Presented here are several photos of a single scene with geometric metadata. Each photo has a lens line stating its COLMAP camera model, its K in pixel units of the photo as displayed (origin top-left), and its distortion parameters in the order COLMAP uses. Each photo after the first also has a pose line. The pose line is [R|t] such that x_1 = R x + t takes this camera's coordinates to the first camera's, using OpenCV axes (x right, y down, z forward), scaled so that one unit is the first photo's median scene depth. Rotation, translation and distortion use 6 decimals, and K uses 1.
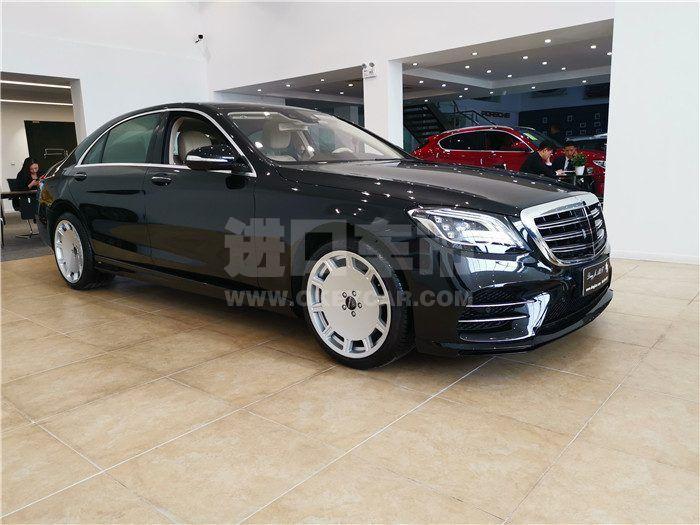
lens RADIAL K [[543.3, 0, 350.4], [0, 543.3, 264.1], [0, 0, 1]] dist [0.016091, -0.002843]
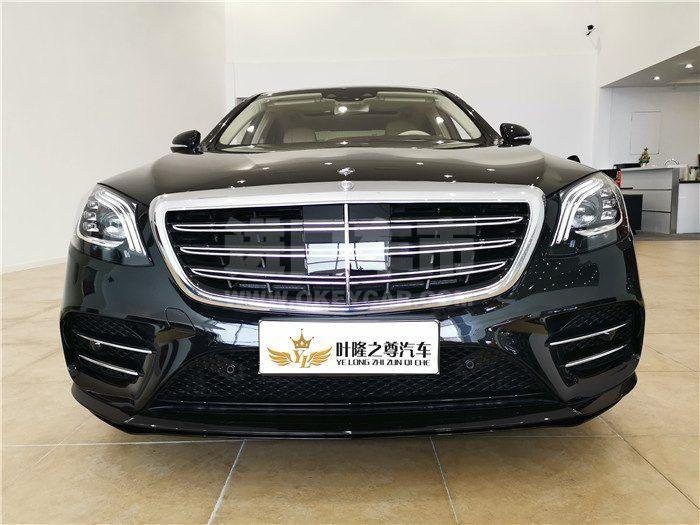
lens RADIAL K [[543.3, 0, 350.3], [0, 543.3, 260.5], [0, 0, 1]] dist [0.016091, -0.002843]
pose [[0.646171, 0.114008, -0.754630, 0.283597], [-0.138298, 0.989901, 0.031132, -0.024511], [0.750558, 0.084247, 0.655412, 0.240275]]
